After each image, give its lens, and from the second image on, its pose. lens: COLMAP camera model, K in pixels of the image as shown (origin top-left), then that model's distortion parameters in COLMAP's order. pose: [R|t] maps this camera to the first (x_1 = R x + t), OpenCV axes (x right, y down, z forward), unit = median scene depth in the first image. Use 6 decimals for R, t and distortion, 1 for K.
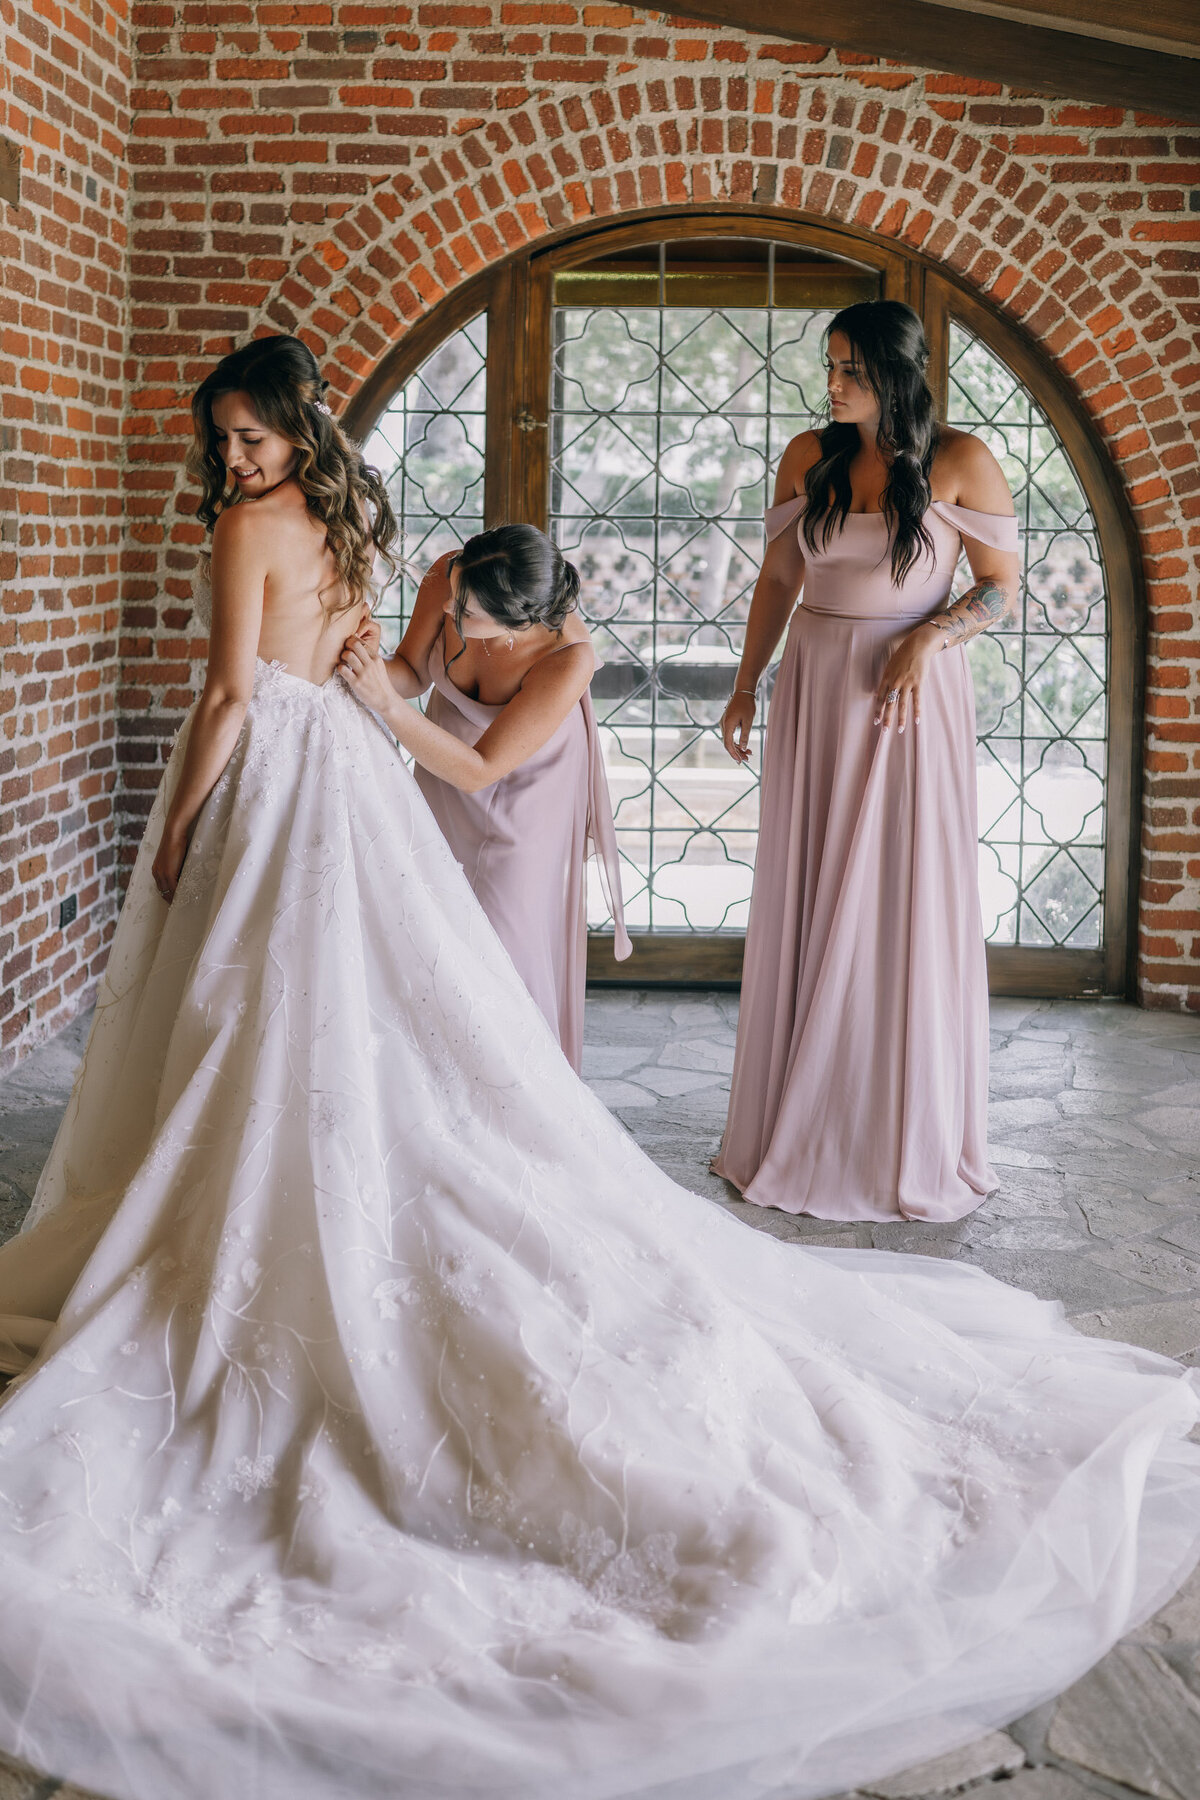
lens RADIAL K [[1730.6, 0, 626.3], [0, 1730.6, 676.5], [0, 0, 1]] dist [-0.005961, 0.000000]
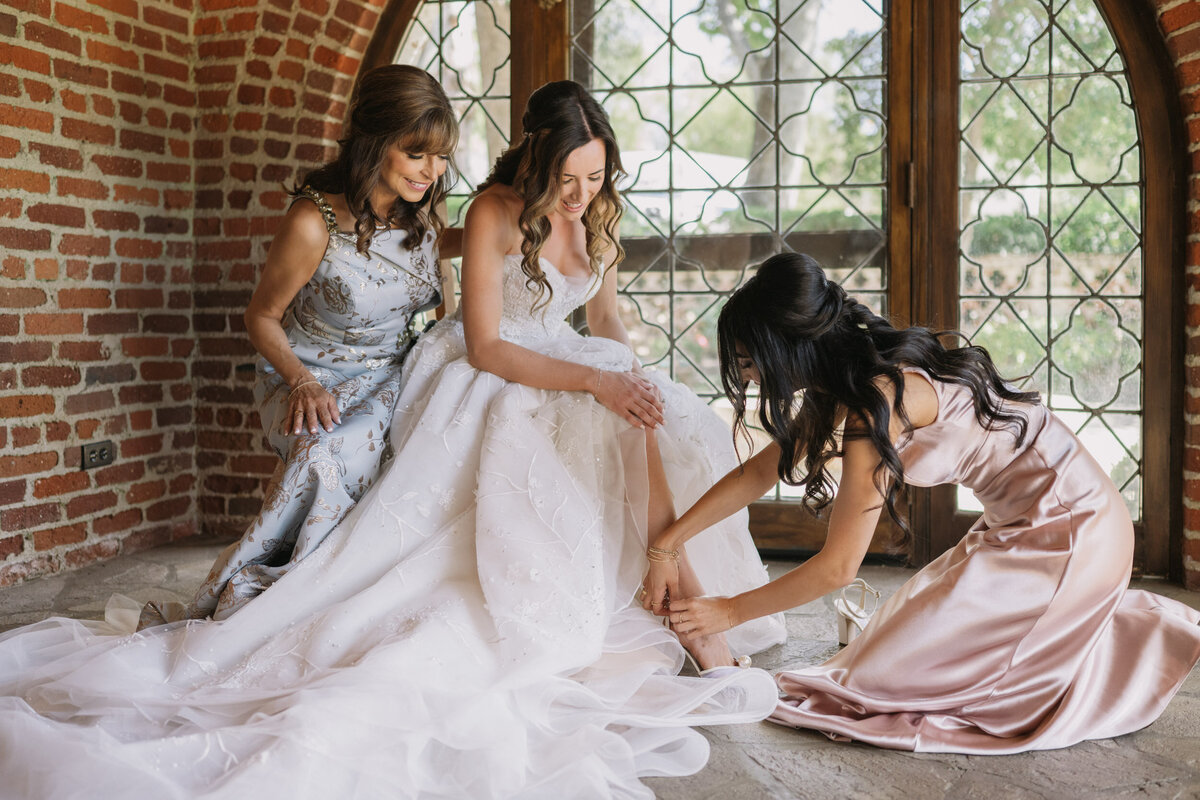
lens RADIAL K [[1280.3, 0, 595.9], [0, 1280.3, 329.4], [0, 0, 1]] dist [0.013509, 0.000000]
pose [[0.975374, -0.005697, -0.220484, 0.142068], [0.000582, 0.999729, -0.023256, 0.069395], [0.220557, 0.022555, 0.975113, 0.262524]]
